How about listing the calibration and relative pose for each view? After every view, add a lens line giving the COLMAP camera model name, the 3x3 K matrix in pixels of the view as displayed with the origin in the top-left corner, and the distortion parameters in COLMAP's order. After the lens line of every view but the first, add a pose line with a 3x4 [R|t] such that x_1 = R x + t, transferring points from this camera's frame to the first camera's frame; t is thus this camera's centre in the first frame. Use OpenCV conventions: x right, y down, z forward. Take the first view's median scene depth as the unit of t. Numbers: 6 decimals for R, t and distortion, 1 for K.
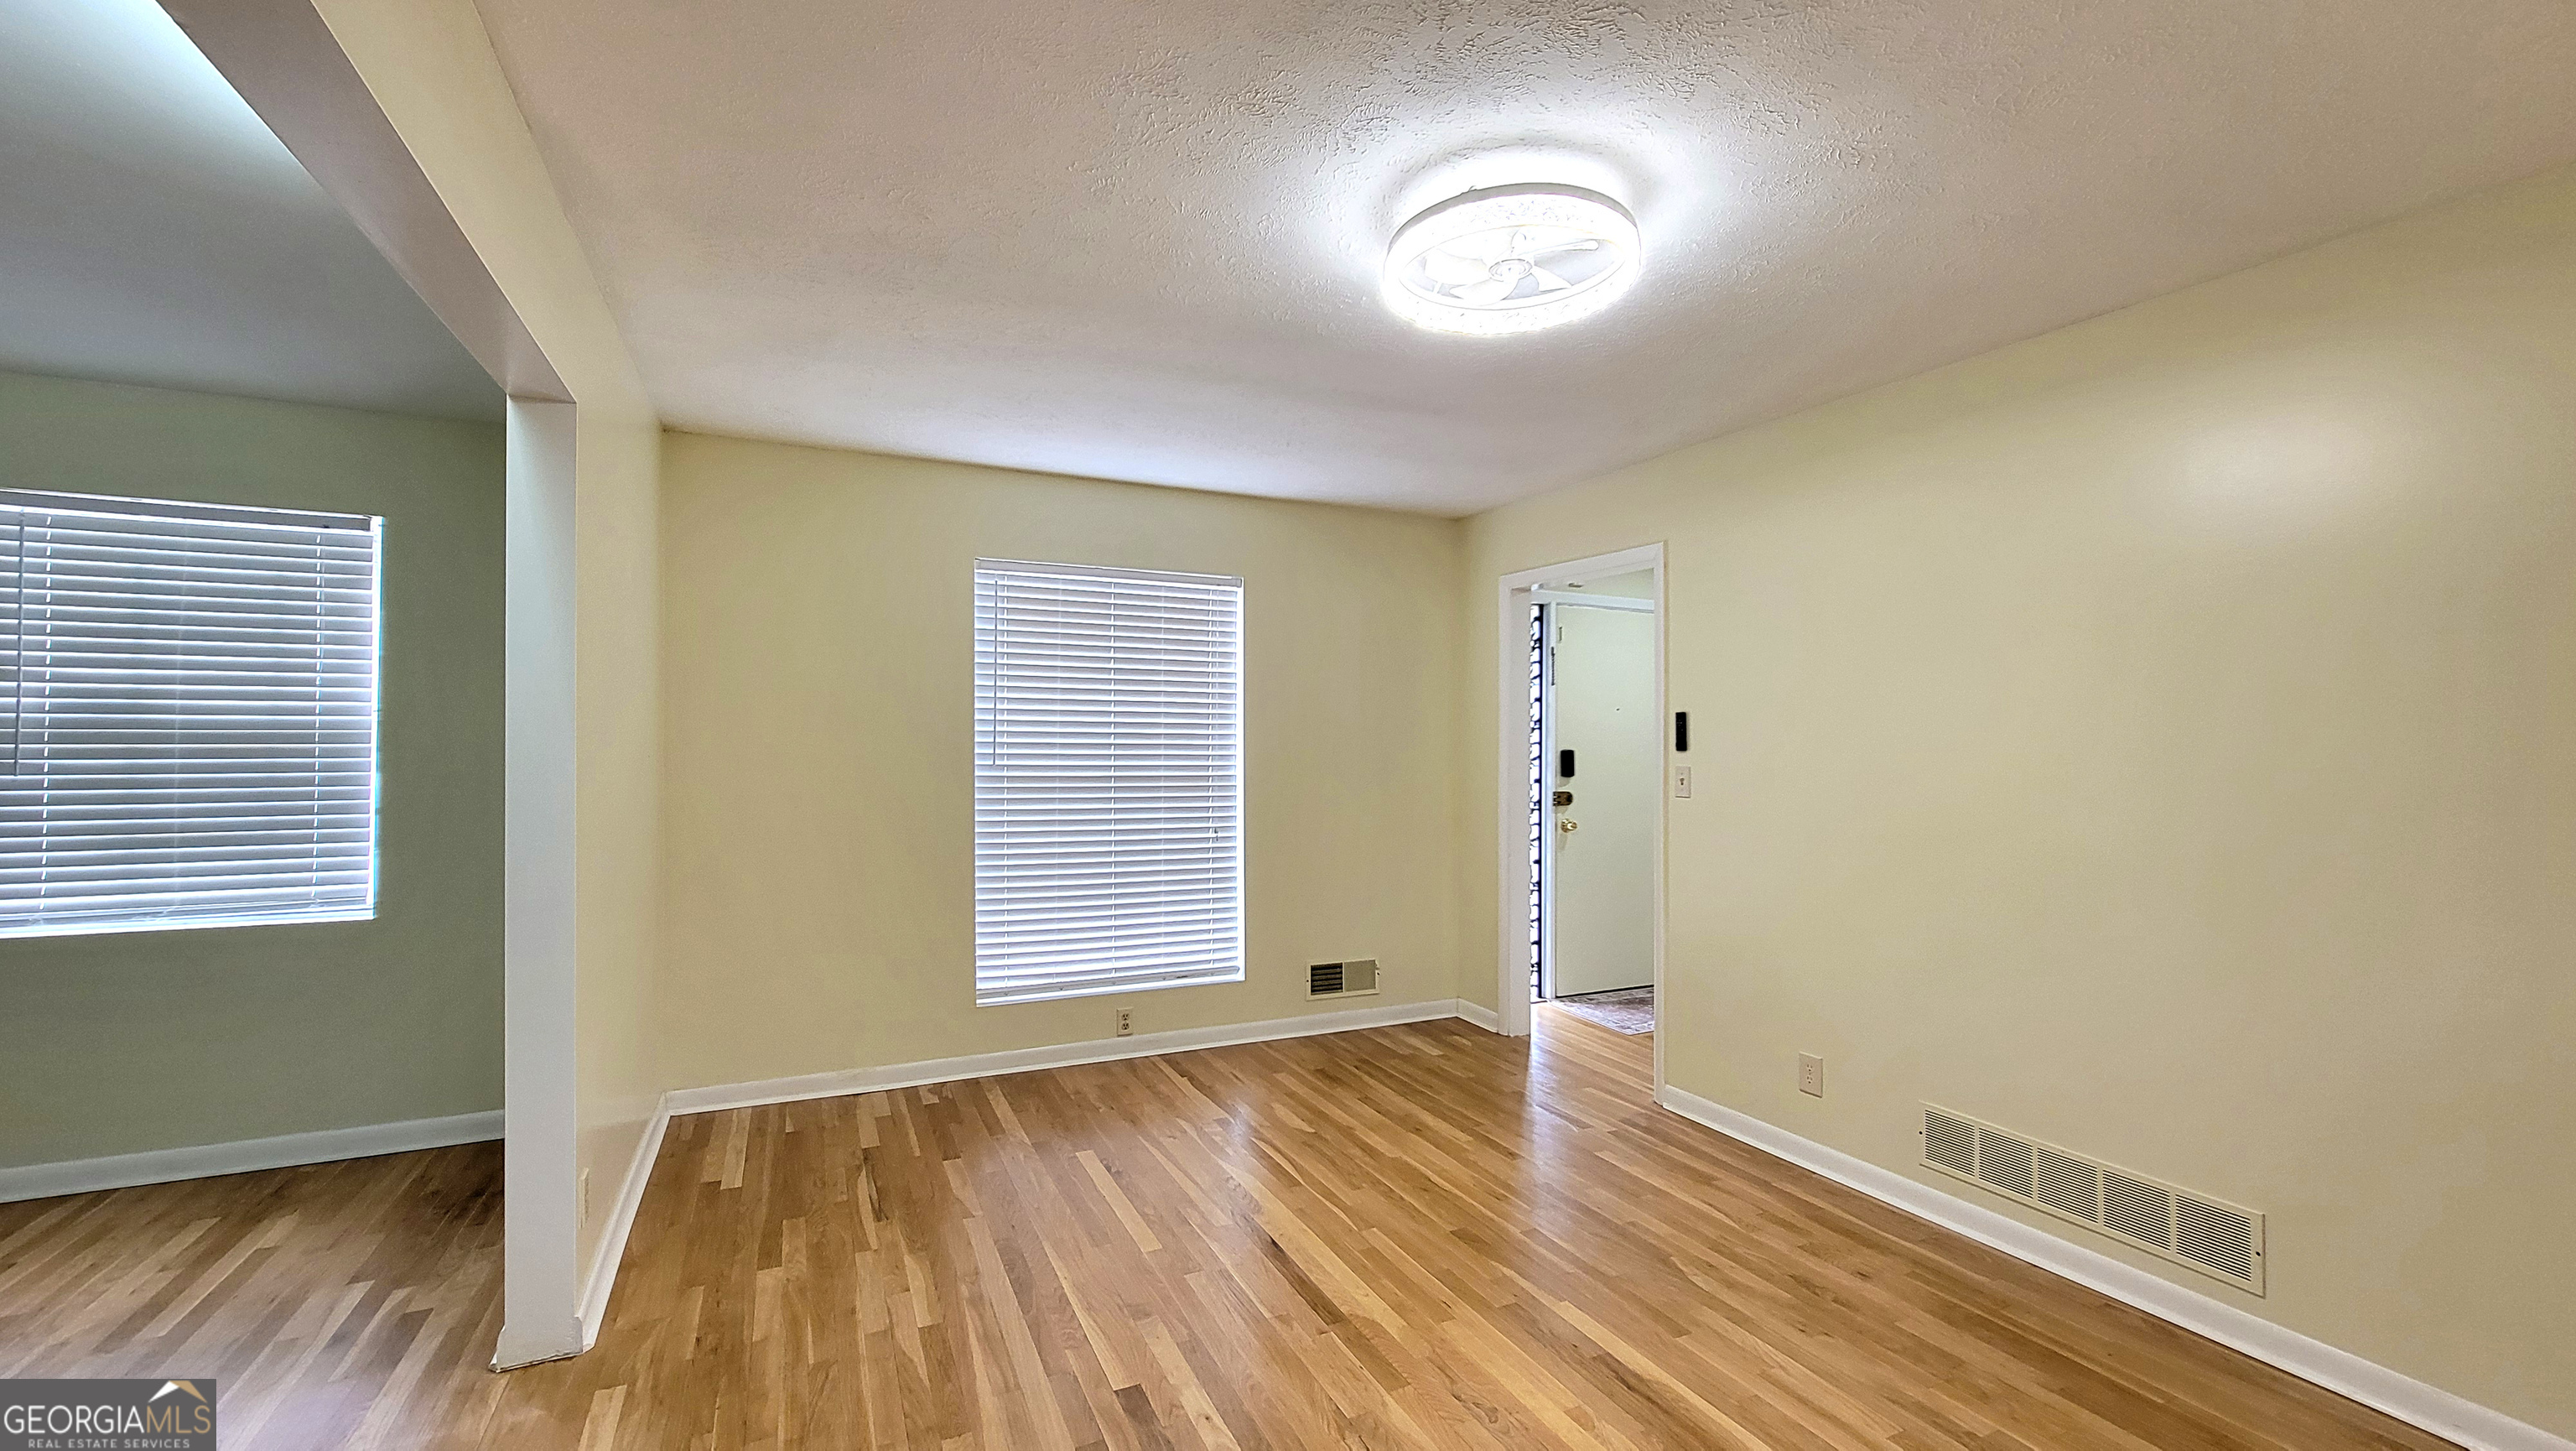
lens RADIAL K [[1061.8, 0, 1288.0], [0, 1061.8, 725.5], [0, 0, 1]] dist [-0.000382, -0.000063]
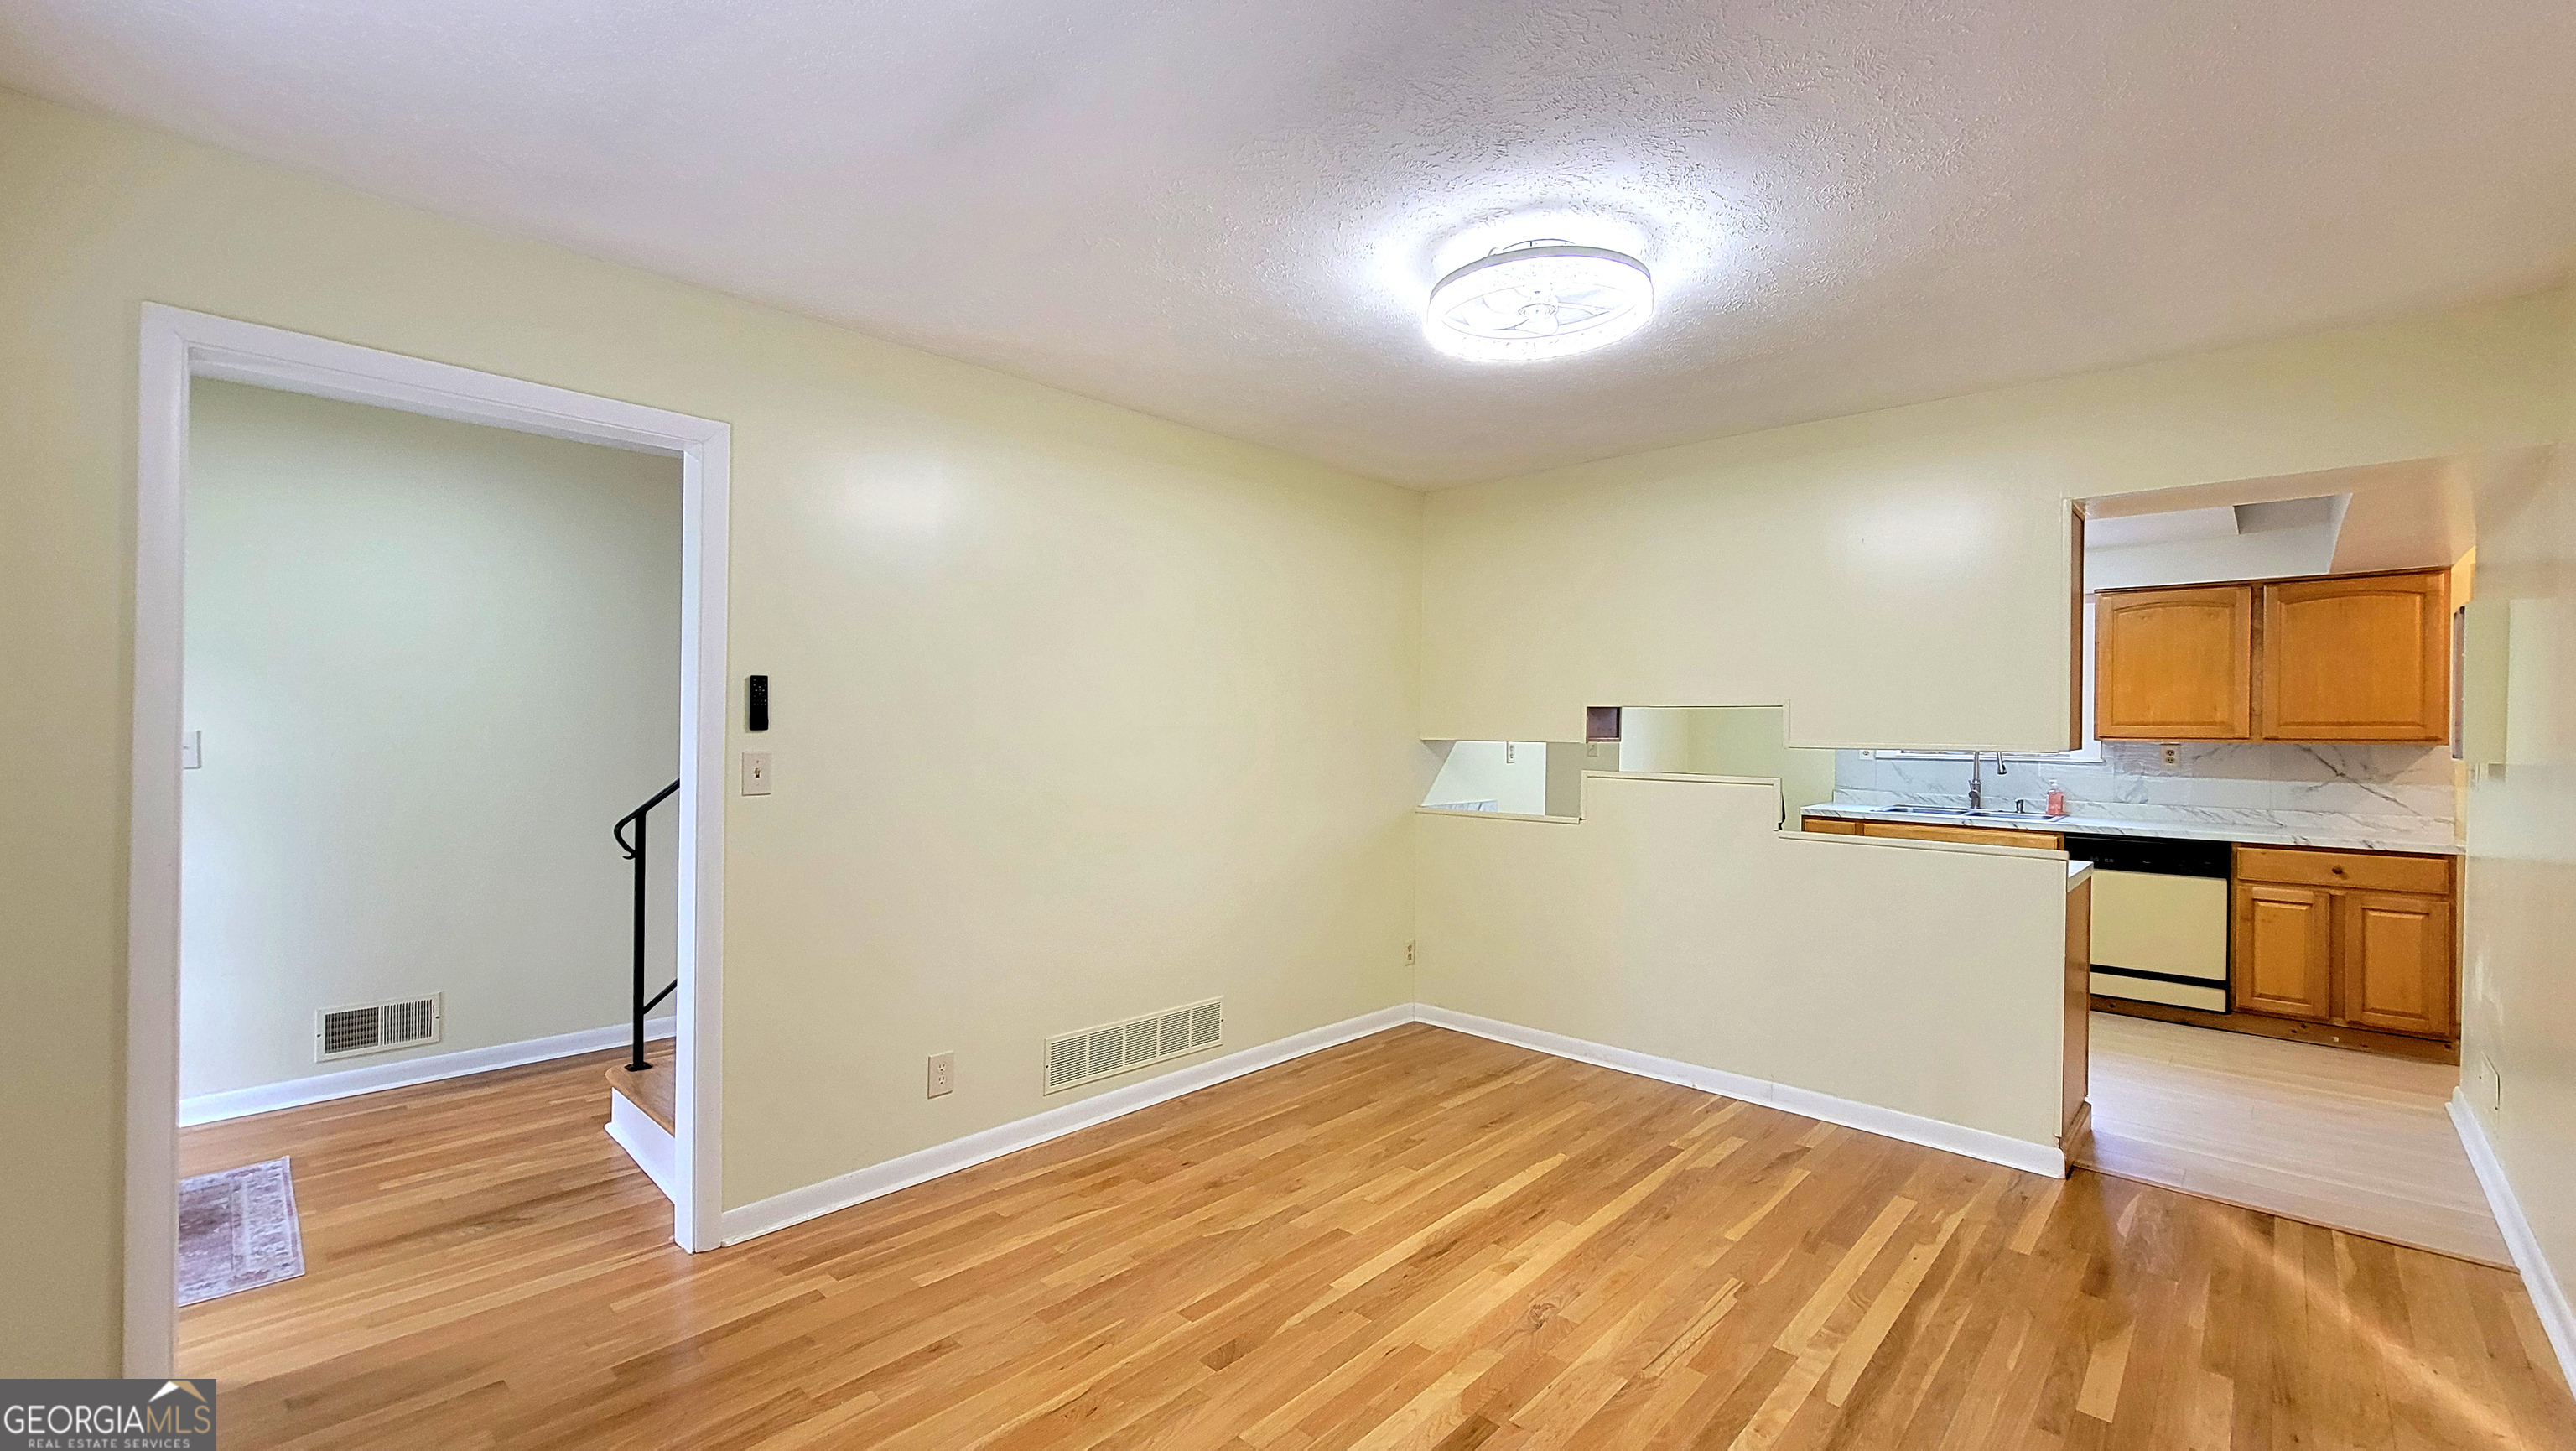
lens RADIAL K [[1061.8, 0, 1288.0], [0, 1061.8, 725.5], [0, 0, 1]] dist [-0.000382, -0.000063]
pose [[-0.372446, -0.010794, 0.927991, -0.579187], [-0.024659, 0.999694, 0.001731, 0.014904], [-0.927726, -0.022239, -0.372599, 1.278682]]
